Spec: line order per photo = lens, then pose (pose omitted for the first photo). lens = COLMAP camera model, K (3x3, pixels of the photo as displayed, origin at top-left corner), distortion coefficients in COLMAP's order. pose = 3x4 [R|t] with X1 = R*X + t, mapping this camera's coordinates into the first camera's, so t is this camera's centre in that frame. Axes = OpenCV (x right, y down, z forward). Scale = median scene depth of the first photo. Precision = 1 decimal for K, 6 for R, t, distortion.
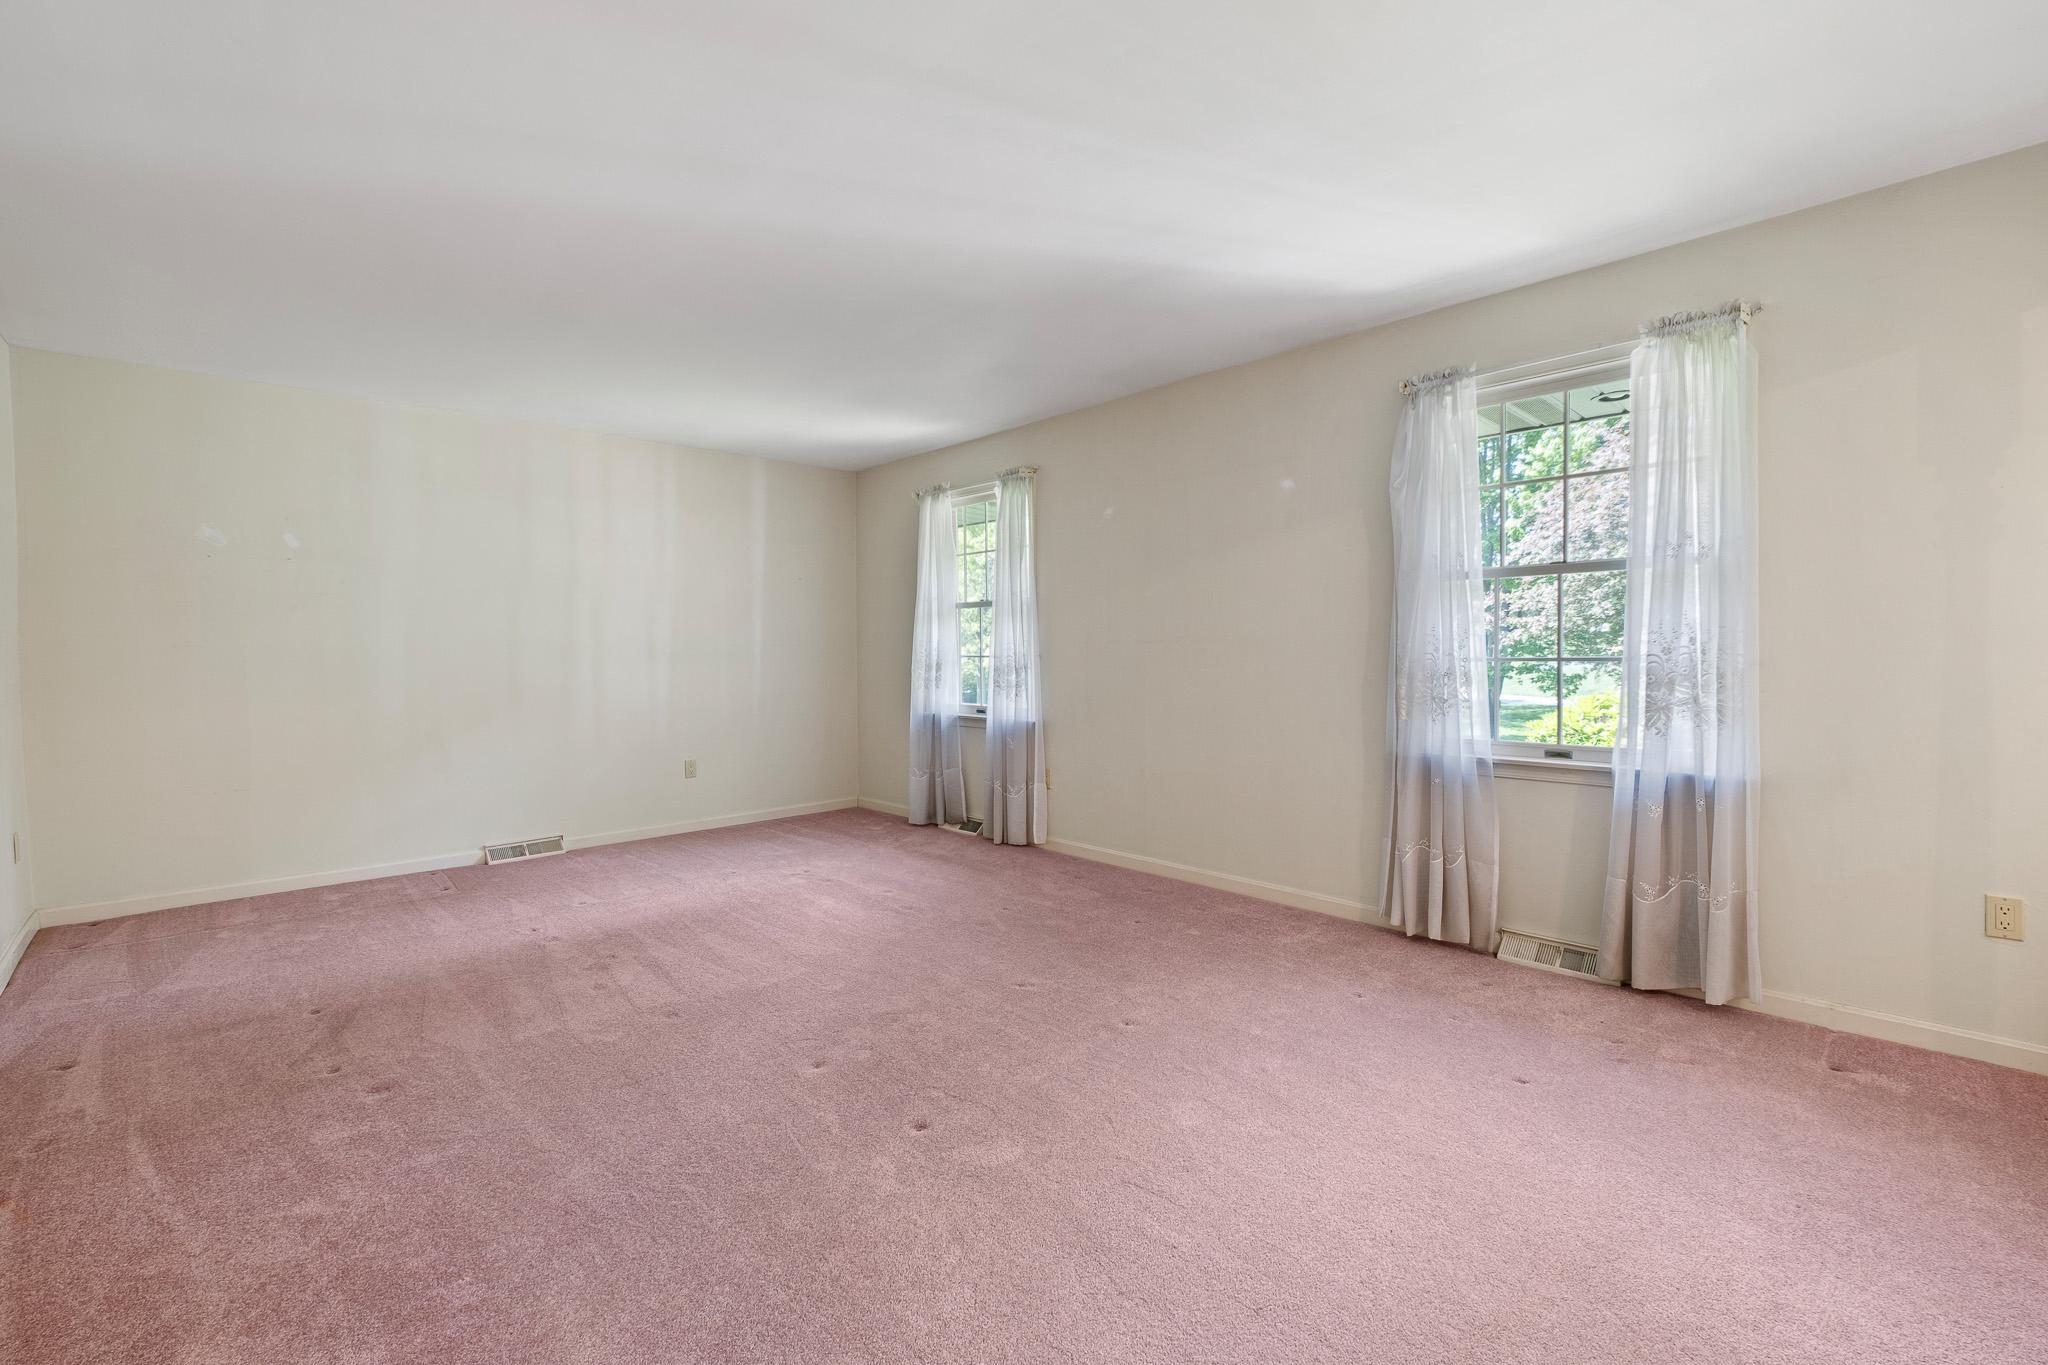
lens RADIAL K [[884.3, 0, 1026.9], [0, 884.3, 689.1], [0, 0, 1]] dist [-0.000850, -0.000472]
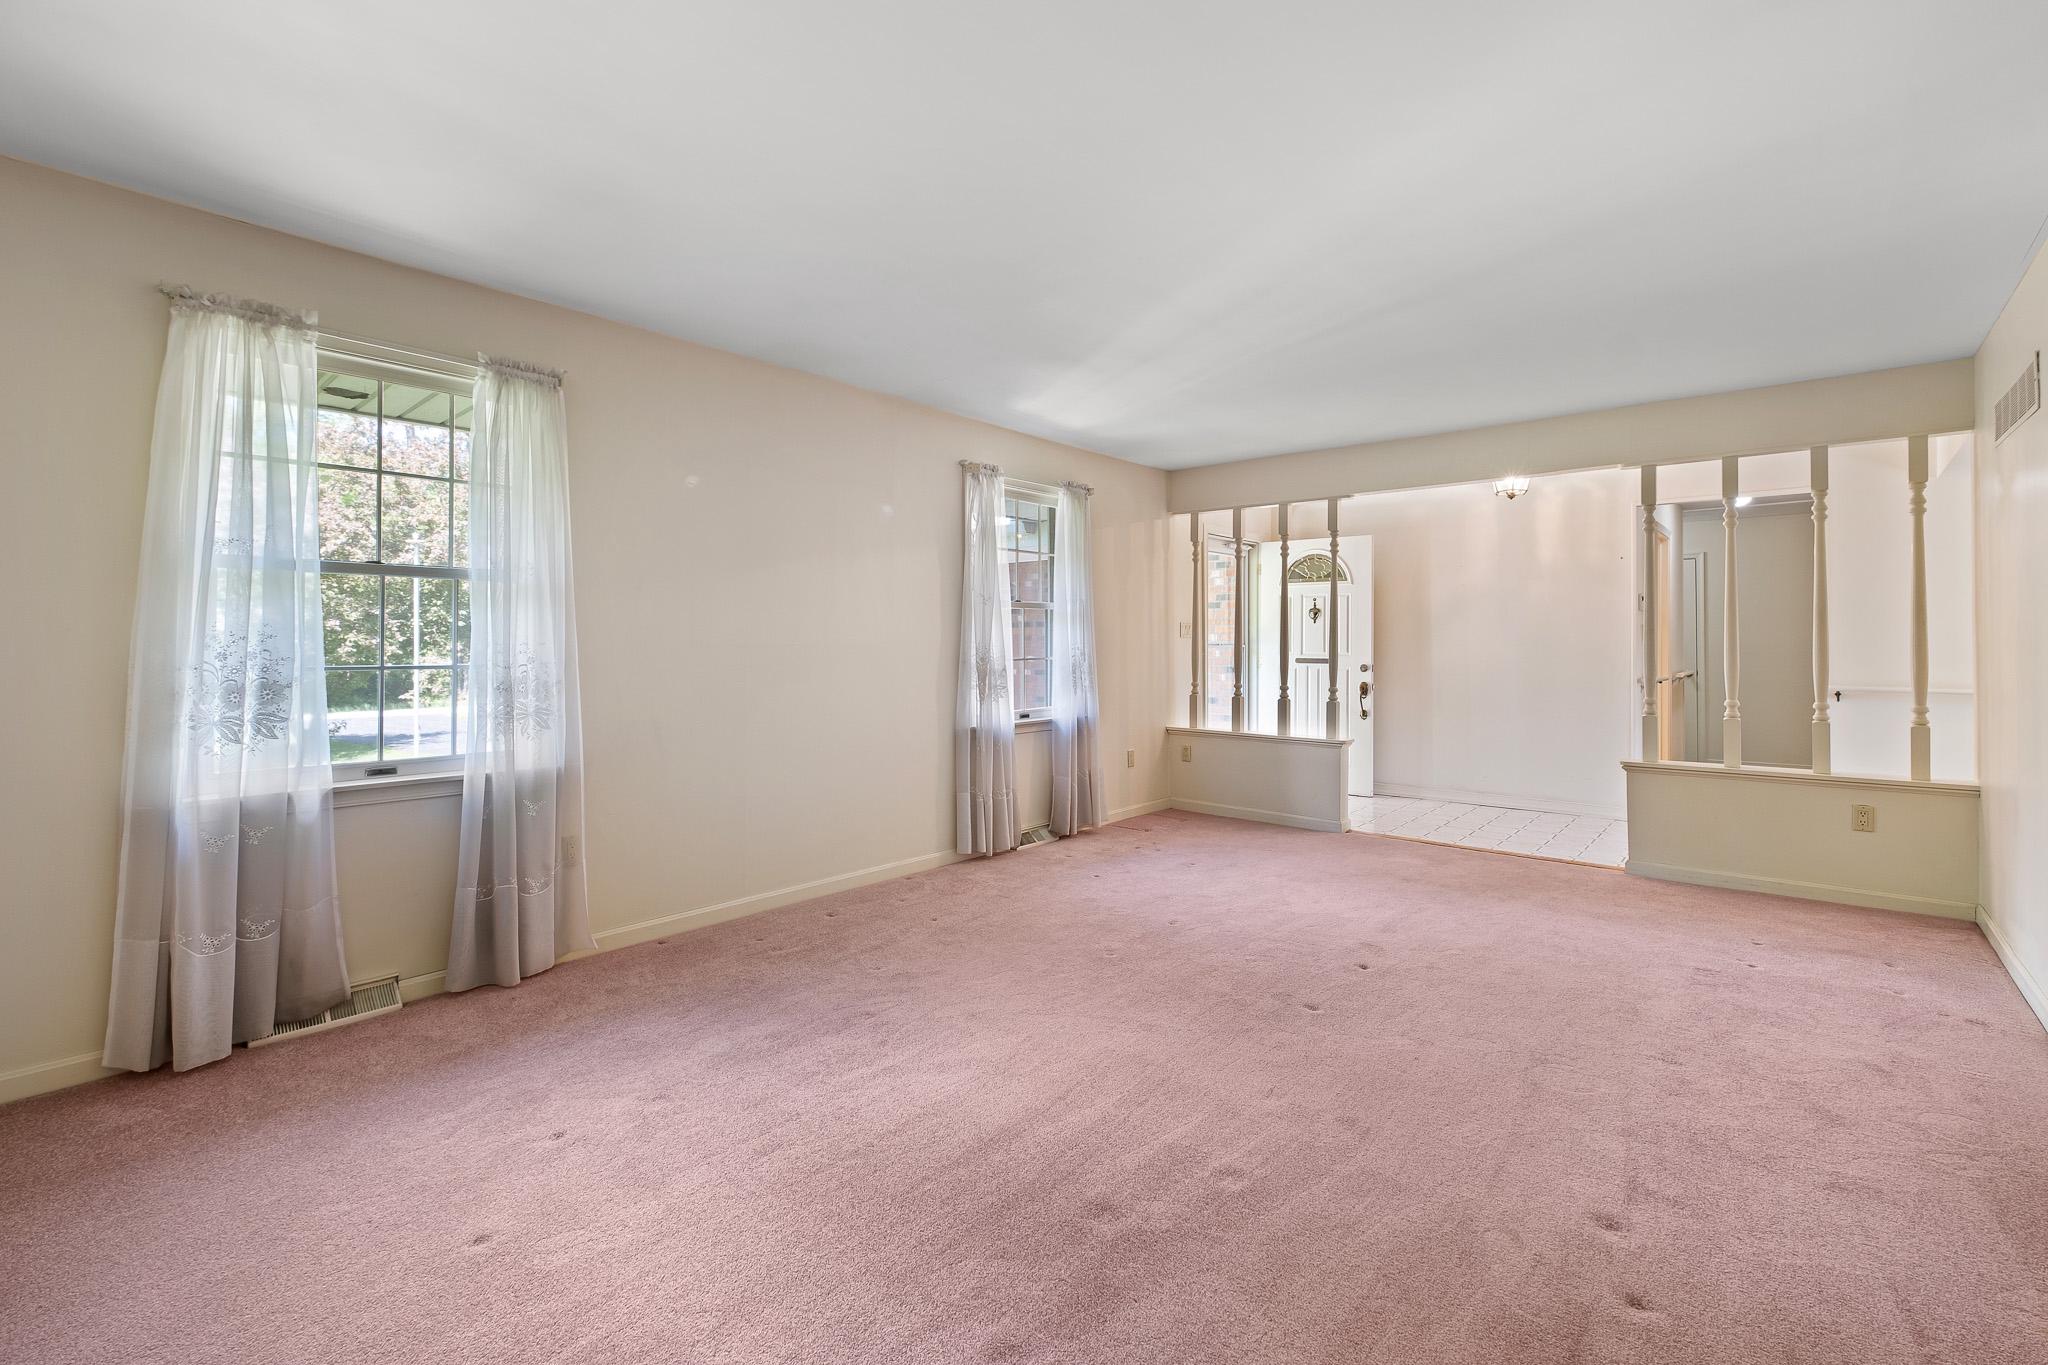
lens RADIAL K [[907.0, 0, 1028.2], [0, 907.0, 648.4], [0, 0, 1]] dist [-0.000794, -0.000214]
pose [[-0.109779, 0.010336, 0.993902, -0.447439], [0.051293, 0.998673, -0.004720, -0.018456], [-0.992632, 0.050462, -0.110163, 0.478479]]
